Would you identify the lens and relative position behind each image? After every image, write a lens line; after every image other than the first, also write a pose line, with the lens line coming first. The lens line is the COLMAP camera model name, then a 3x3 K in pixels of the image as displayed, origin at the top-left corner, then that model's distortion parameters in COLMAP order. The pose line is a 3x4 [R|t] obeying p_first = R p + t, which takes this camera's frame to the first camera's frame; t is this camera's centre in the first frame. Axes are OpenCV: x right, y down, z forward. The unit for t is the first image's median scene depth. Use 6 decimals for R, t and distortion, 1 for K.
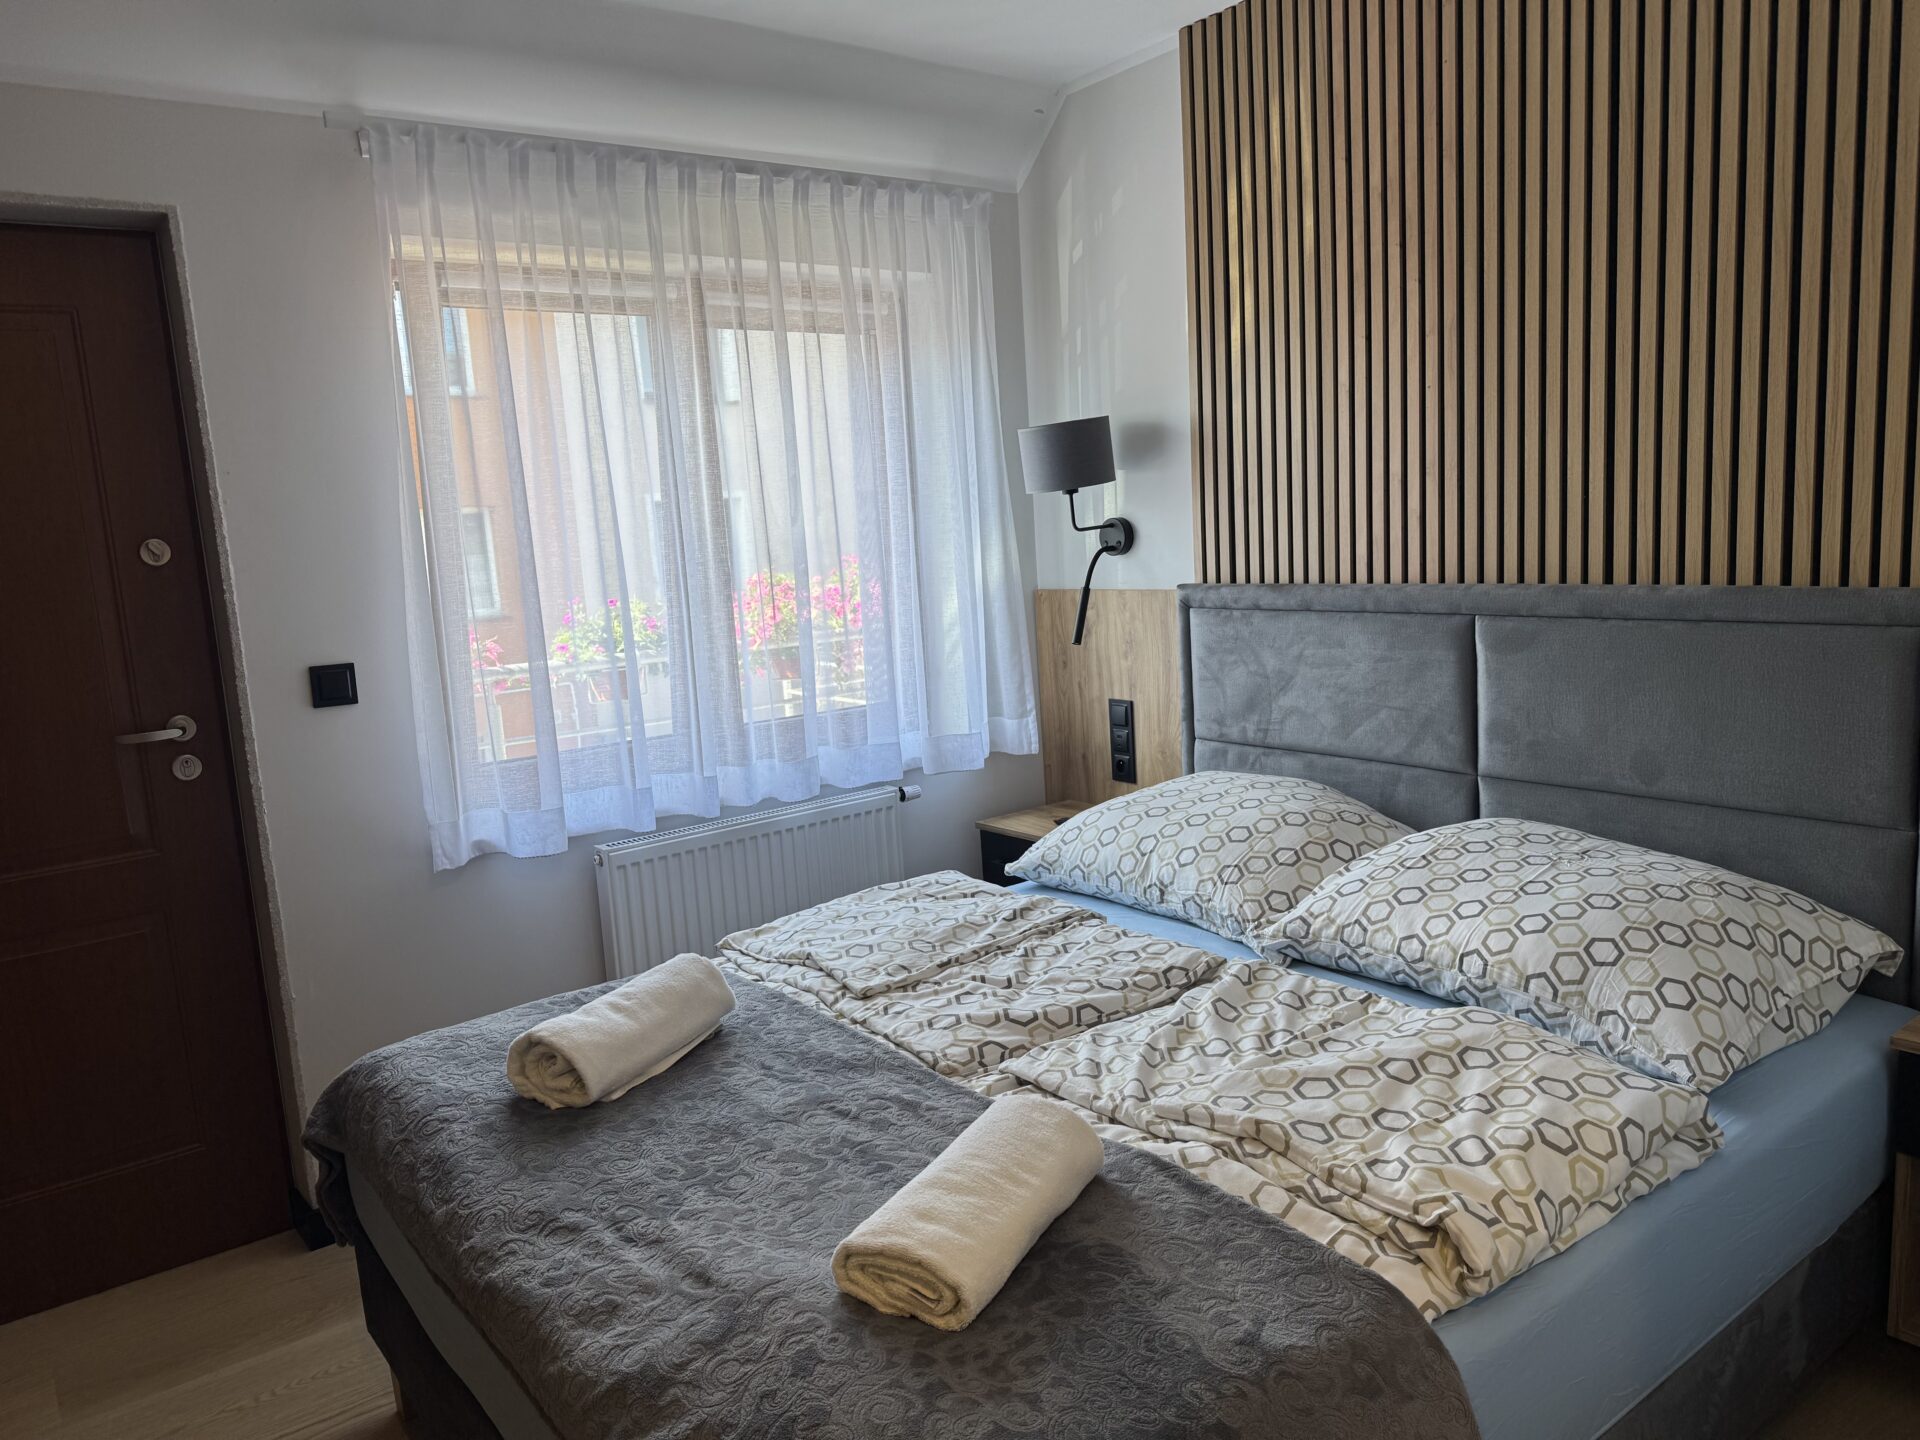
lens RADIAL K [[1329.8, 0, 961.9], [0, 1329.8, 710.5], [0, 0, 1]] dist [0.165609, -0.313237]
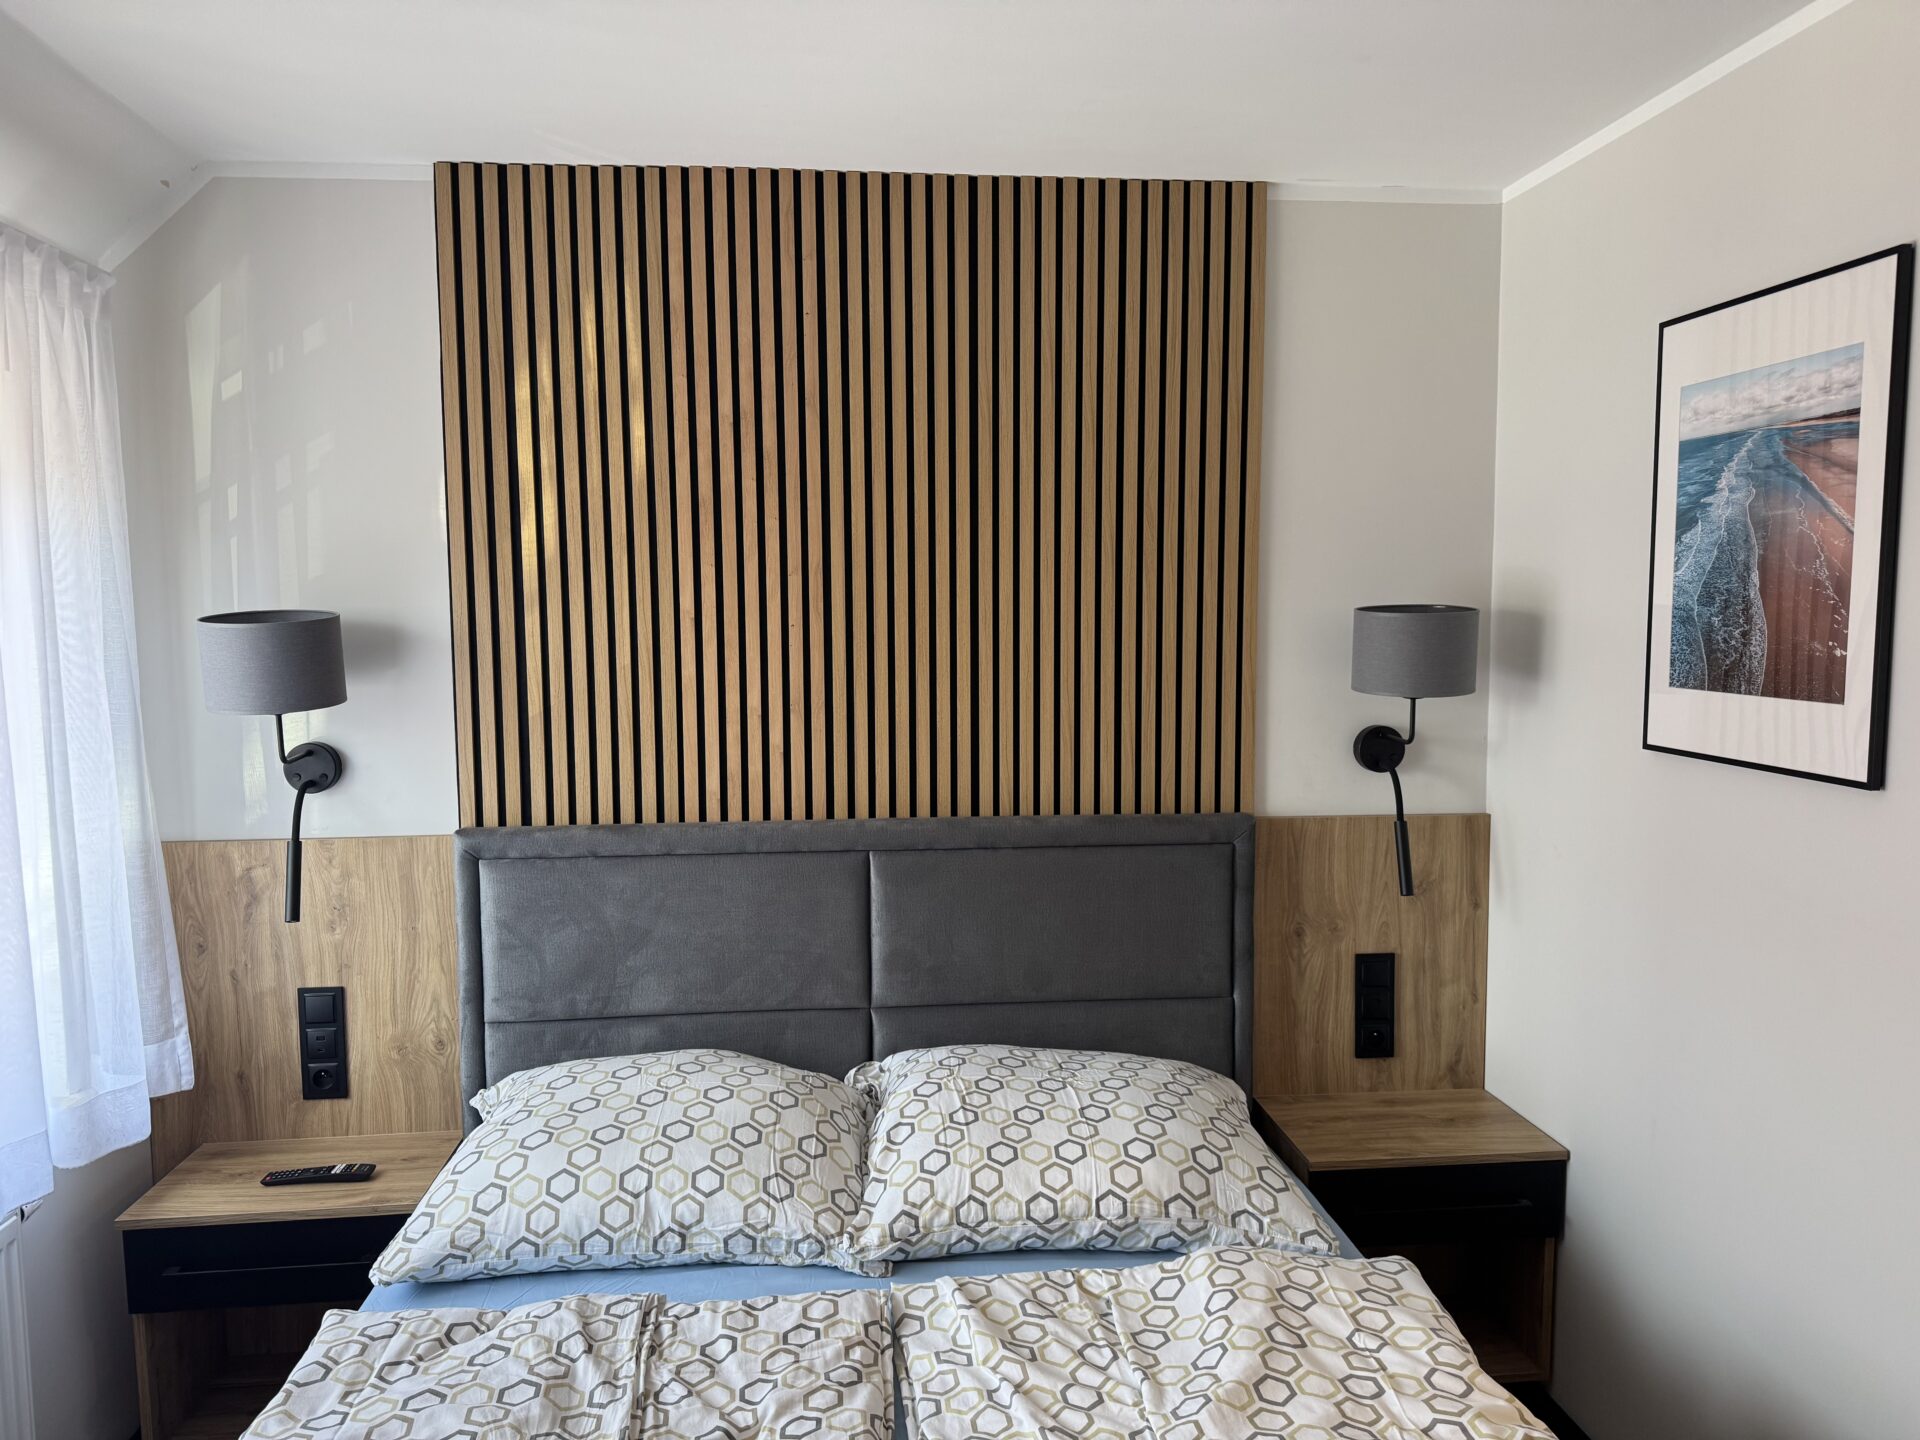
lens RADIAL K [[1329.8, 0, 961.9], [0, 1329.8, 710.5], [0, 0, 1]] dist [0.165609, -0.313237]
pose [[0.523731, -0.005002, 0.851869, -0.463496], [0.095304, 0.994049, -0.052756, -0.120871], [-0.846536, 0.108817, 0.521091, 0.414791]]
